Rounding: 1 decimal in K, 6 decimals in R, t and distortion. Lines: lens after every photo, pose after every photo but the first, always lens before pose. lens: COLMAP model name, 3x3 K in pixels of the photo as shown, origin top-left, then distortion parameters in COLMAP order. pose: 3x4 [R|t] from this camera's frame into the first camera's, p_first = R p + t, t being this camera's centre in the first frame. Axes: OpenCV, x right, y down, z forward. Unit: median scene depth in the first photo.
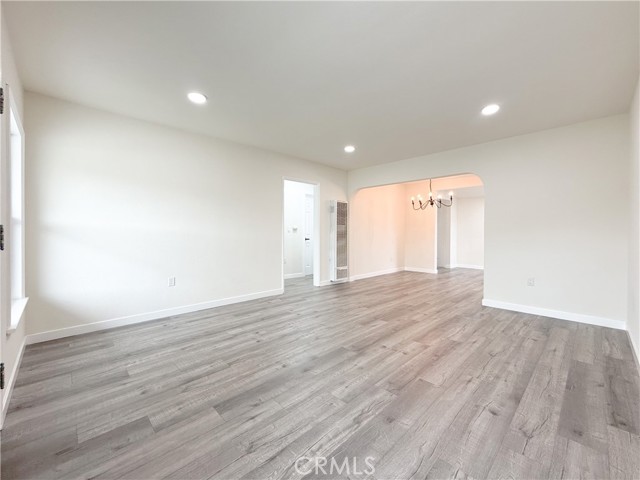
lens RADIAL K [[265.6, 0, 328.3], [0, 265.6, 230.9], [0, 0, 1]] dist [-0.001336, 0.000310]
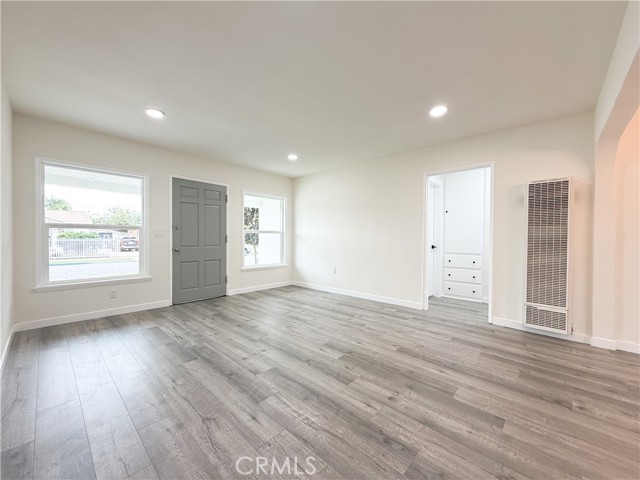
lens RADIAL K [[255.9, 0, 318.7], [0, 255.9, 240.2], [0, 0, 1]] dist [-0.001114, 0.000126]
pose [[0.033962, 0.006627, -0.999401, 1.194078], [-0.003044, 0.999974, 0.006527, 0.012245], [0.999418, 0.002821, 0.033981, 1.186364]]
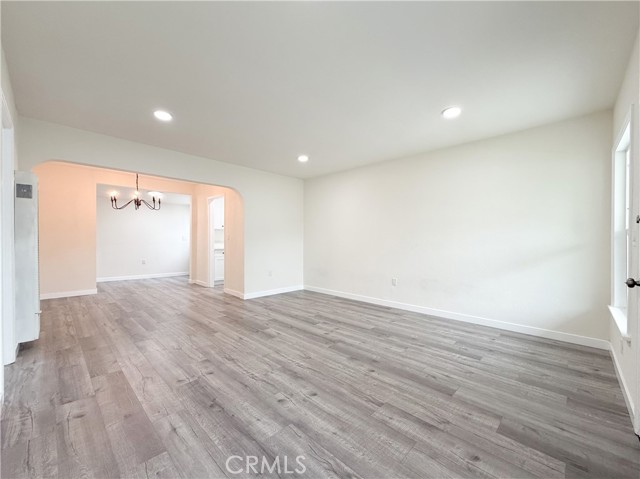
lens RADIAL K [[265.6, 0, 328.3], [0, 265.6, 230.4], [0, 0, 1]] dist [-0.001336, 0.000310]
pose [[-0.031227, 0.033218, 0.998960, -1.048877], [-0.012639, 0.999355, -0.033627, -0.001658], [-0.999432, -0.013675, -0.030787, 1.046115]]
